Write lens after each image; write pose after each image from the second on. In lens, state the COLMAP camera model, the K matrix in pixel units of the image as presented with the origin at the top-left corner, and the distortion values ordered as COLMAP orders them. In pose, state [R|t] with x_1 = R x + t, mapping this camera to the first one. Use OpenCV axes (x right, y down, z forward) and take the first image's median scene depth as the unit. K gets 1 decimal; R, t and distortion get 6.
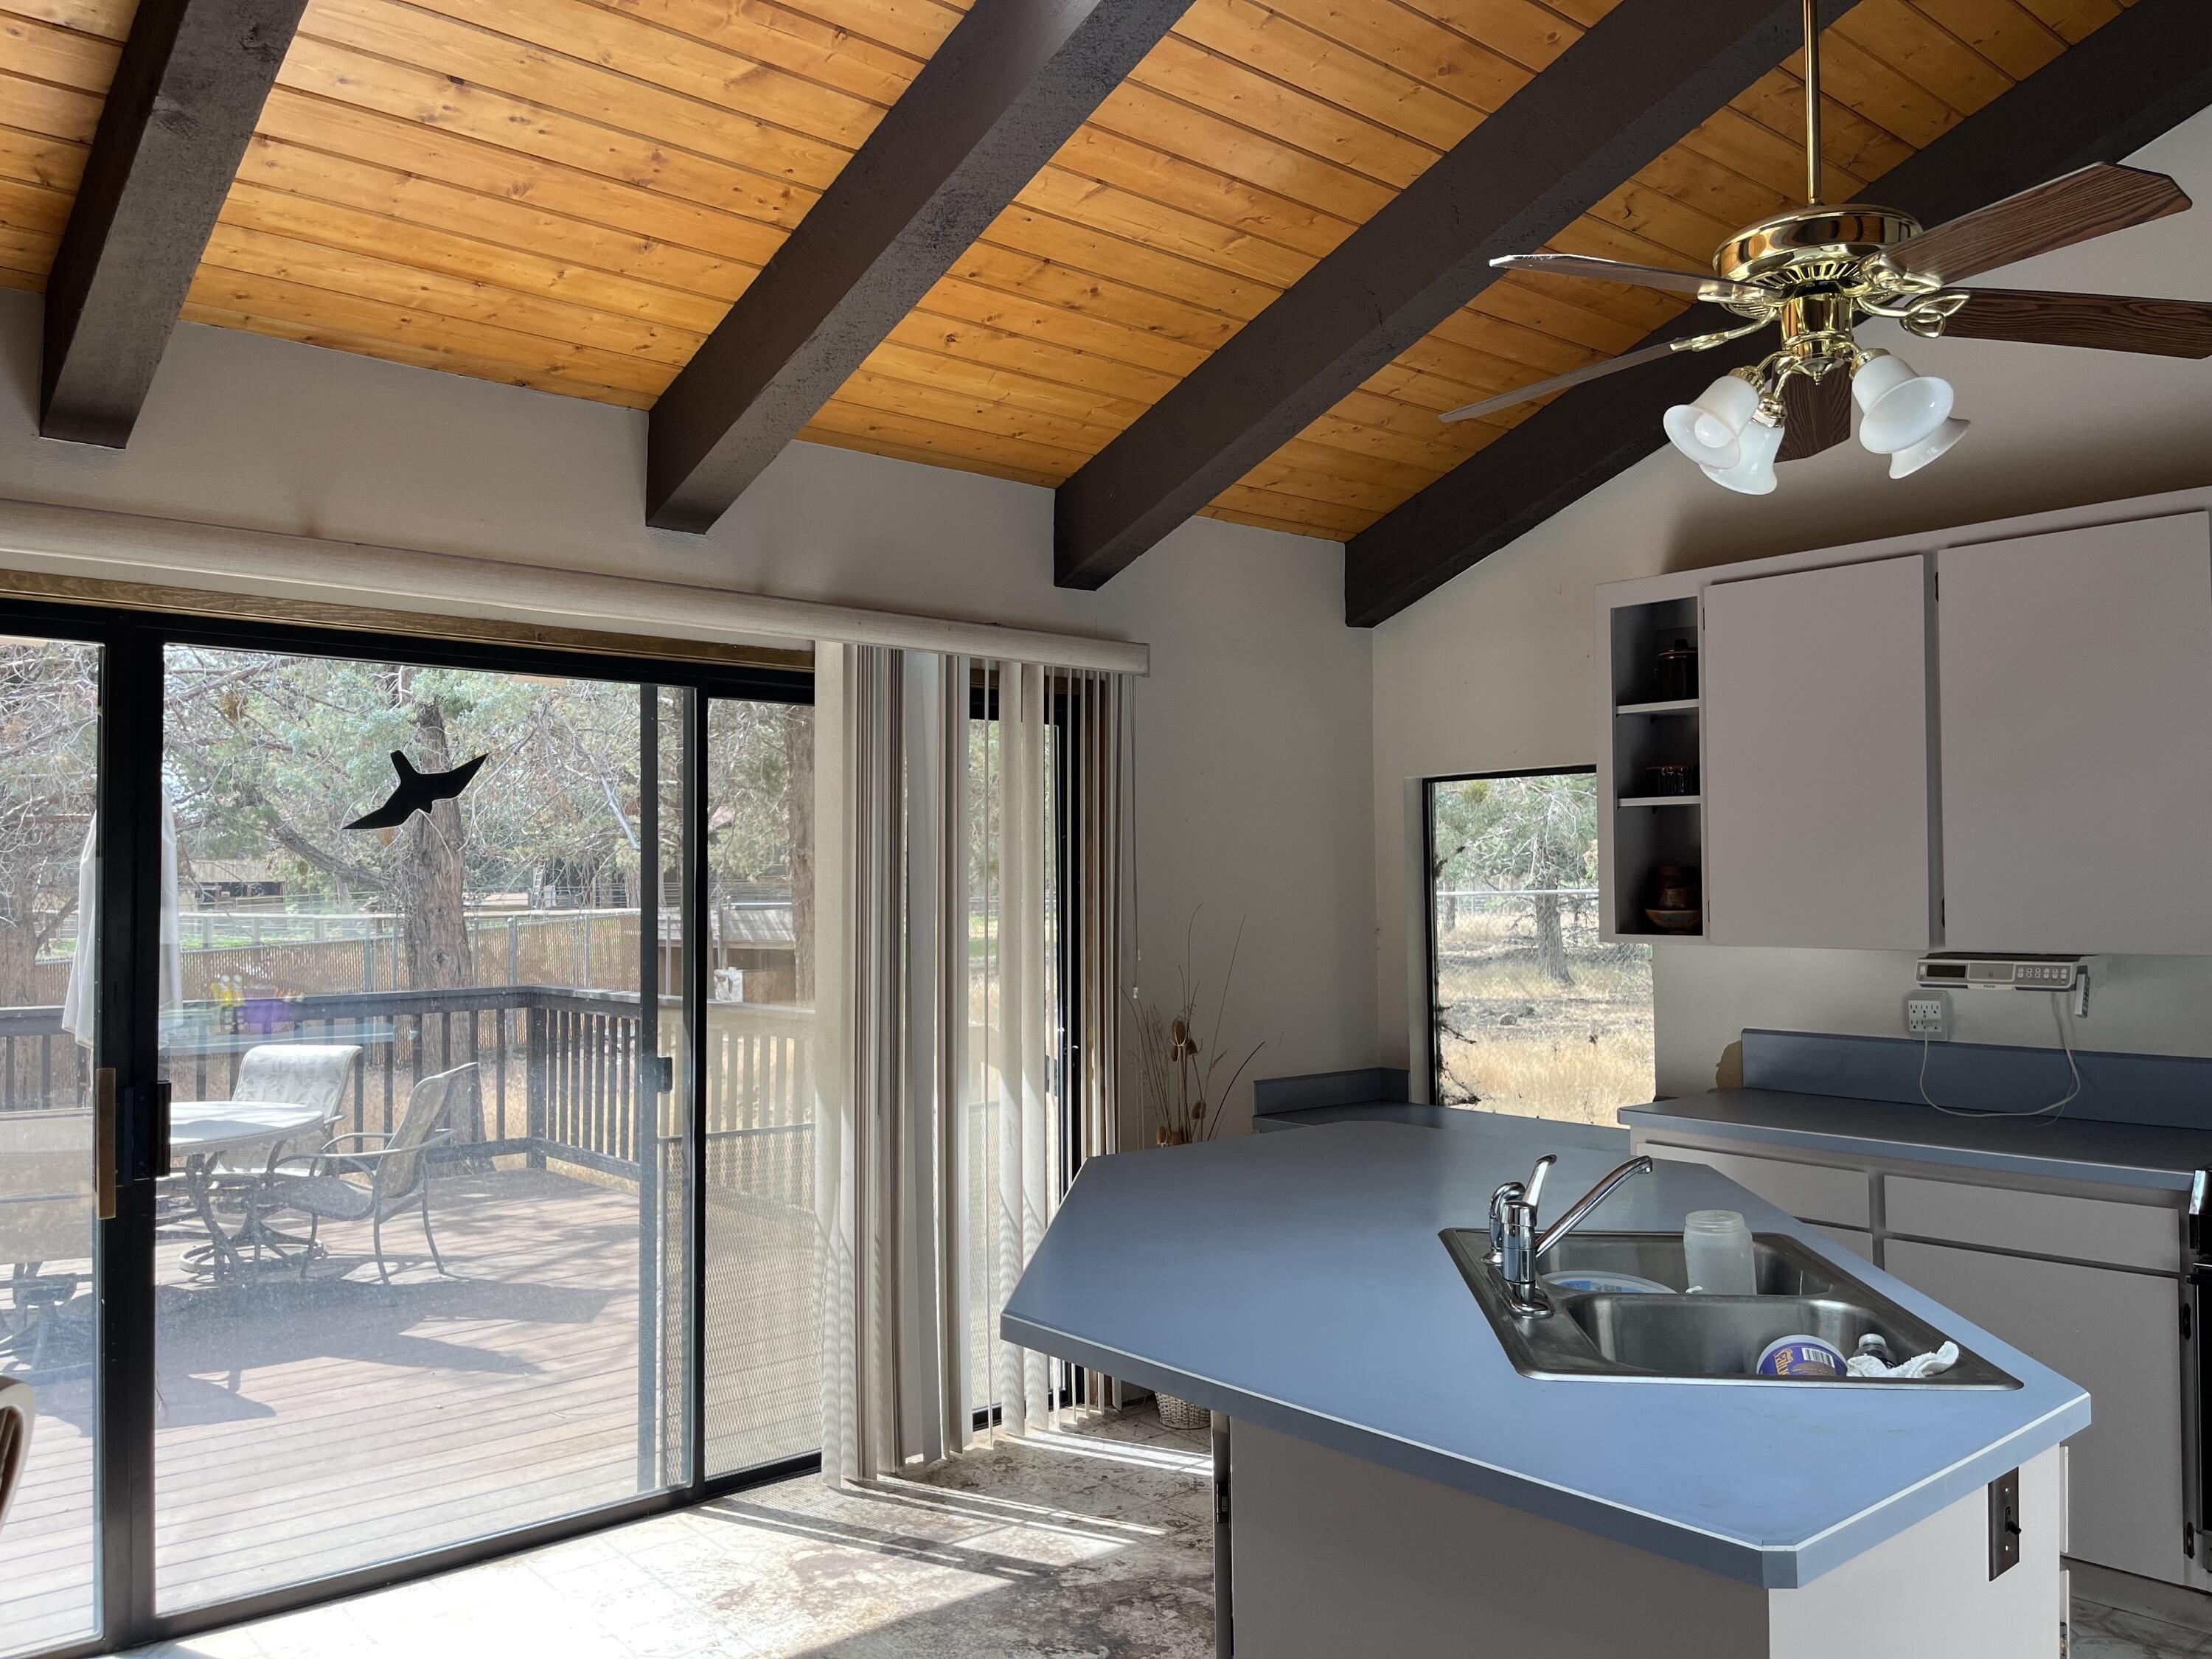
lens RADIAL K [[1671.8, 0, 1107.3], [0, 1671.8, 831.5], [0, 0, 1]] dist [-0.000866, -0.006180]
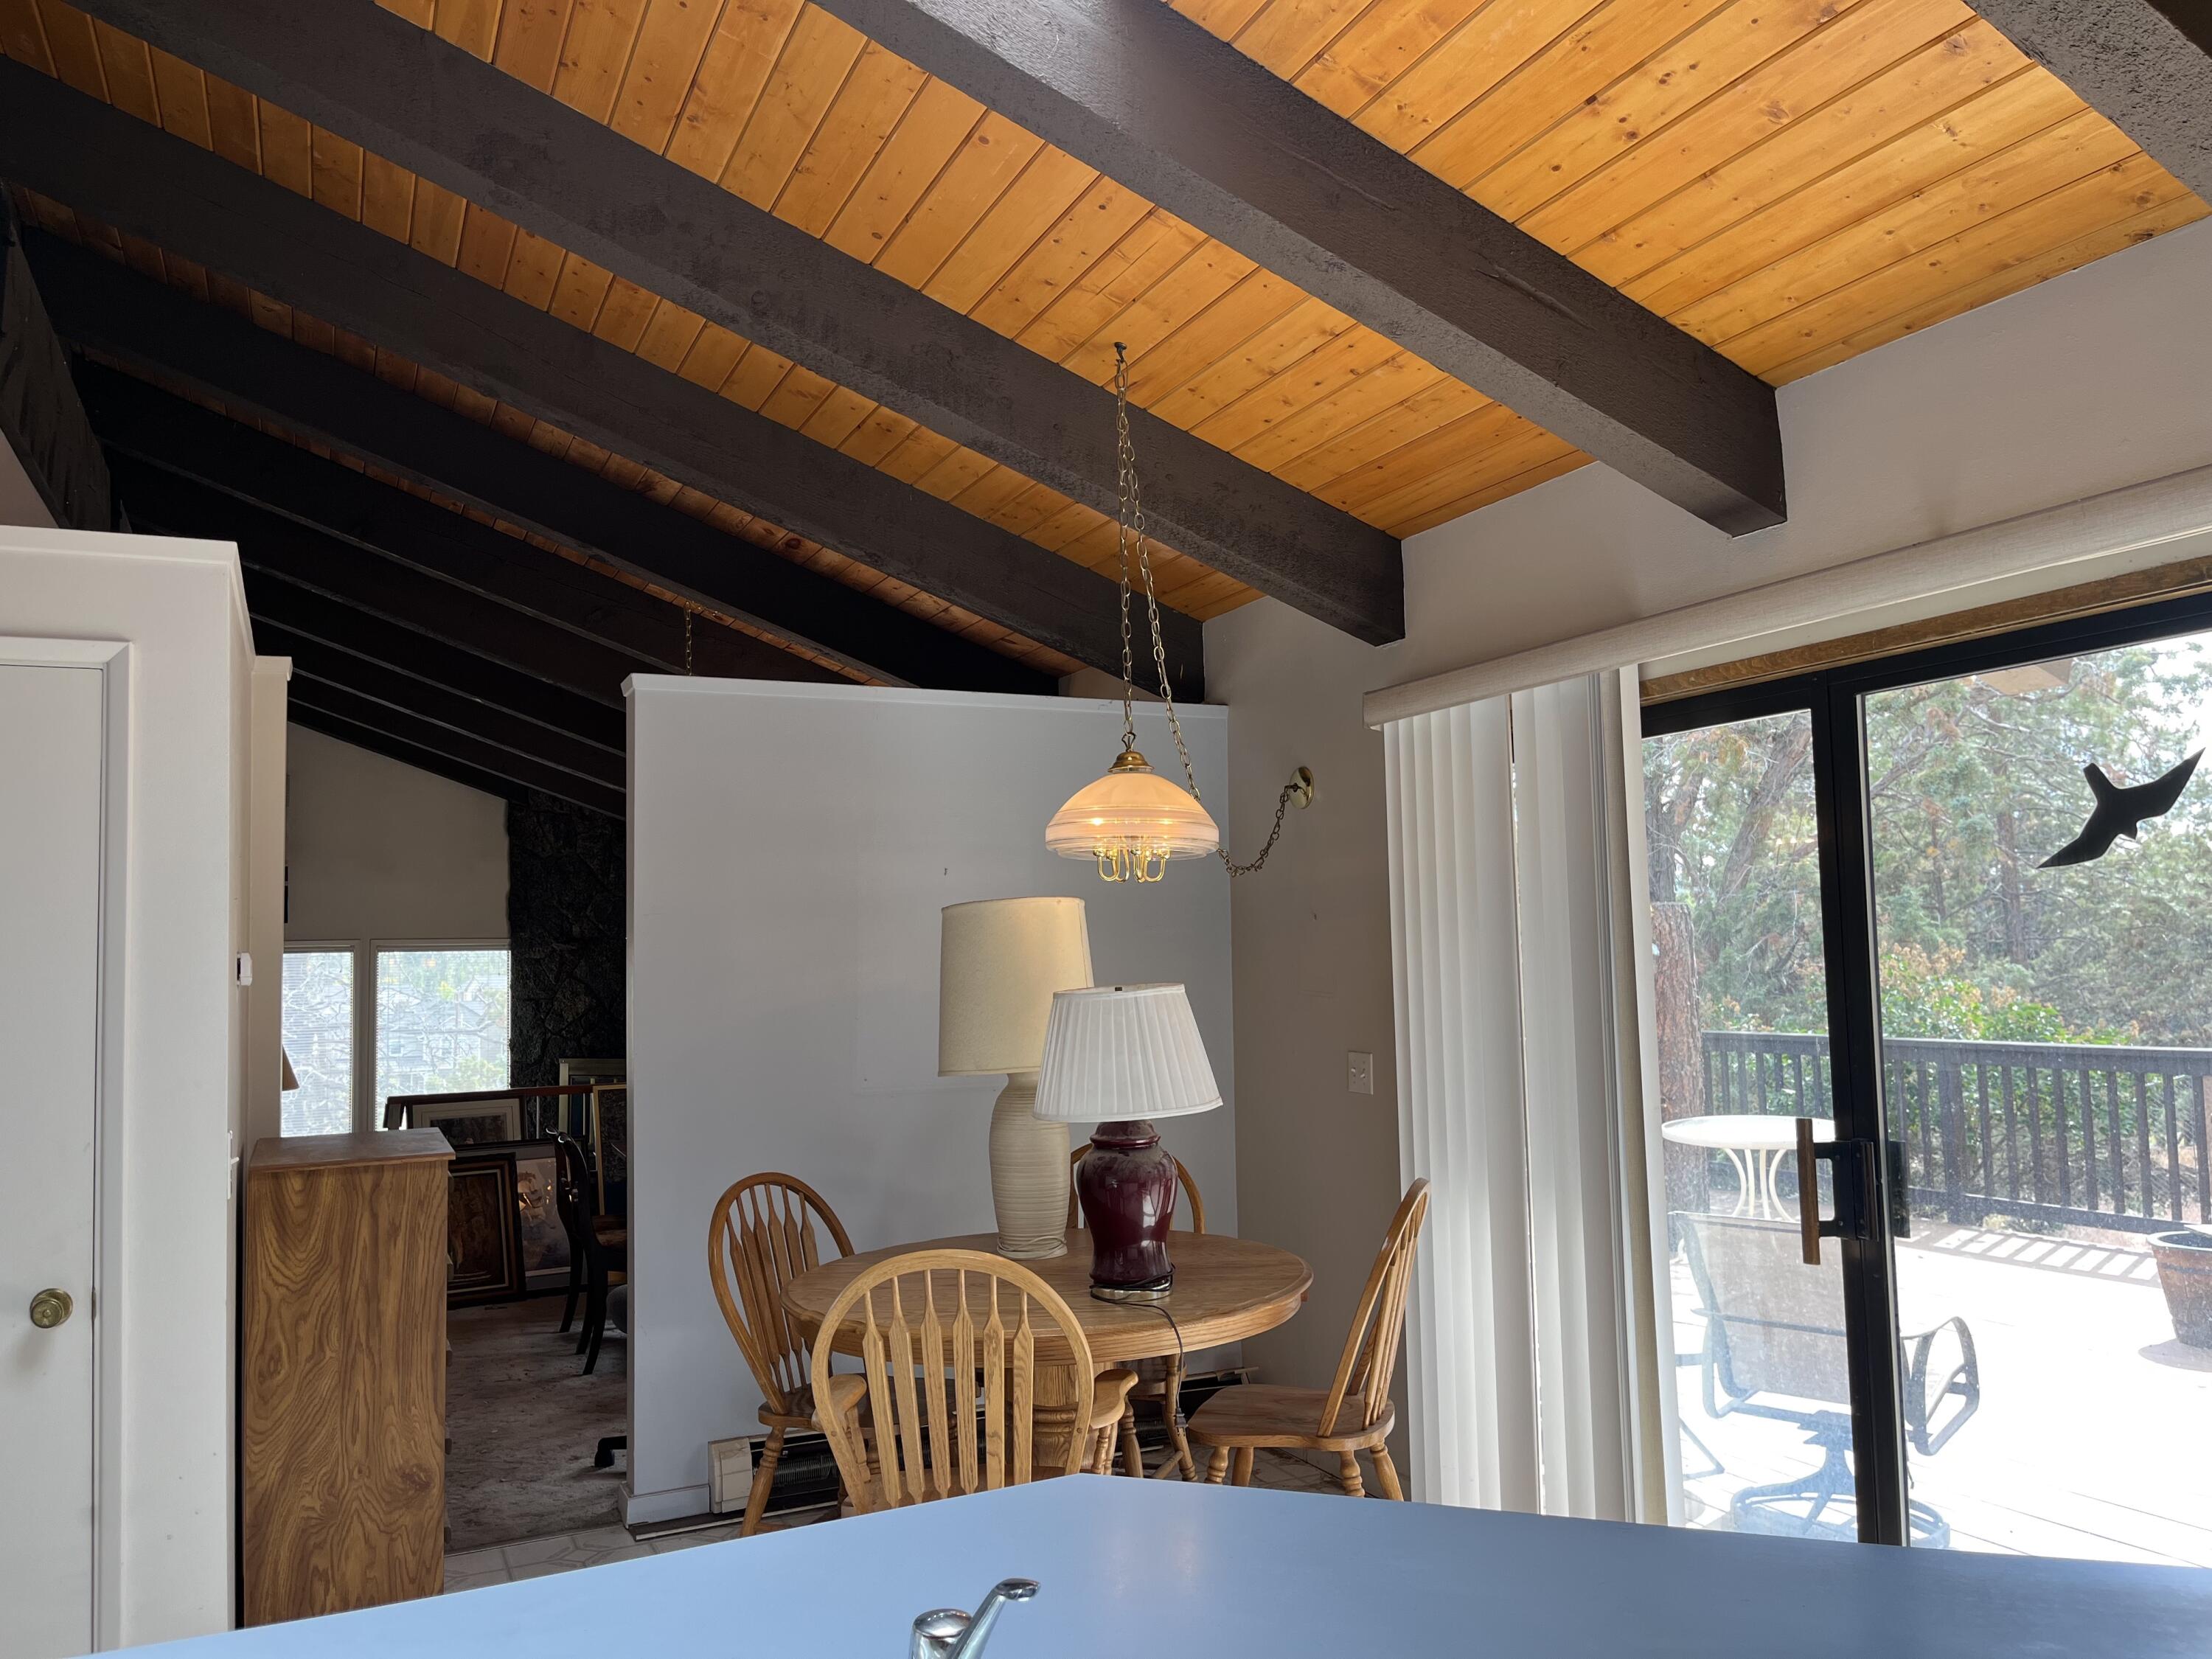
lens RADIAL K [[1671.8, 0, 1112.6], [0, 1671.8, 820.5], [0, 0, 1]] dist [-0.000866, -0.006180]
pose [[-0.253635, -0.075997, -0.964310, 0.452162], [0.058856, 0.993849, -0.093805, 0.025295], [0.965508, -0.080548, -0.247602, 0.750974]]
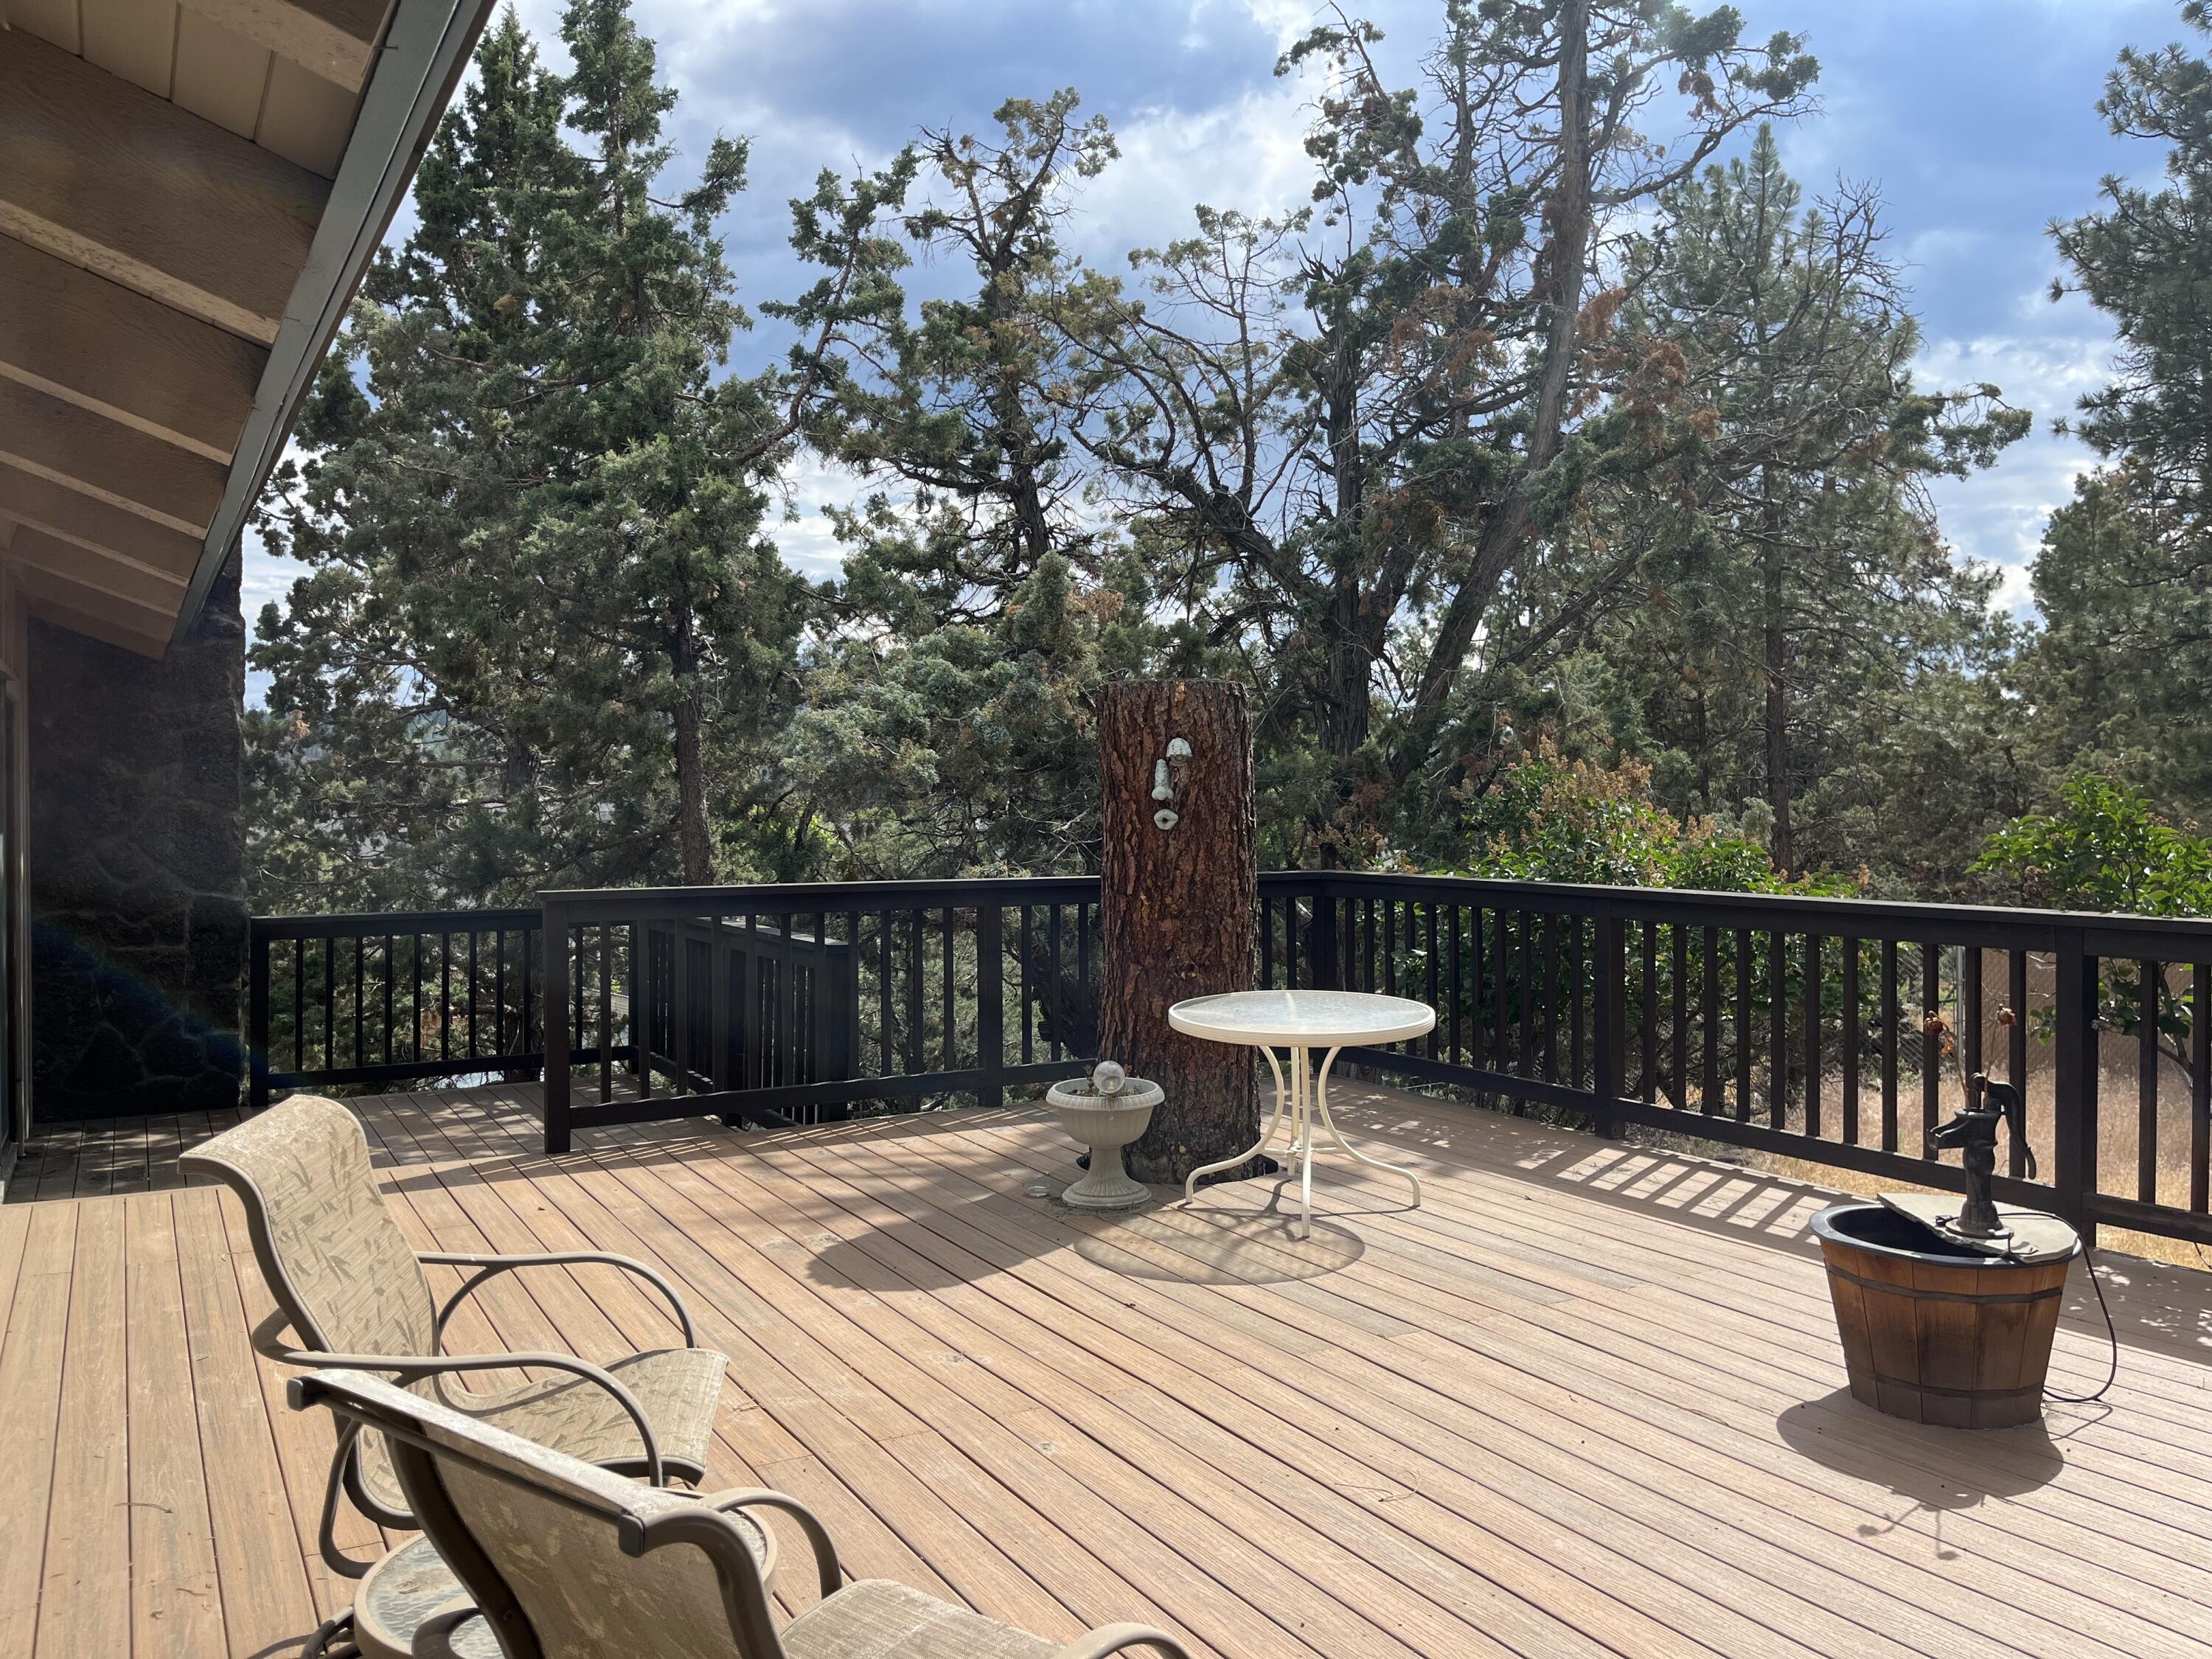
lens RADIAL K [[1671.8, 0, 1098.4], [0, 1671.8, 836.4], [0, 0, 1]] dist [-0.000866, -0.006180]
pose [[-0.168946, 0.022414, -0.985370, 0.226151], [0.039690, 0.999085, 0.015921, 0.040647], [0.984826, -0.036419, -0.169681, 0.833629]]
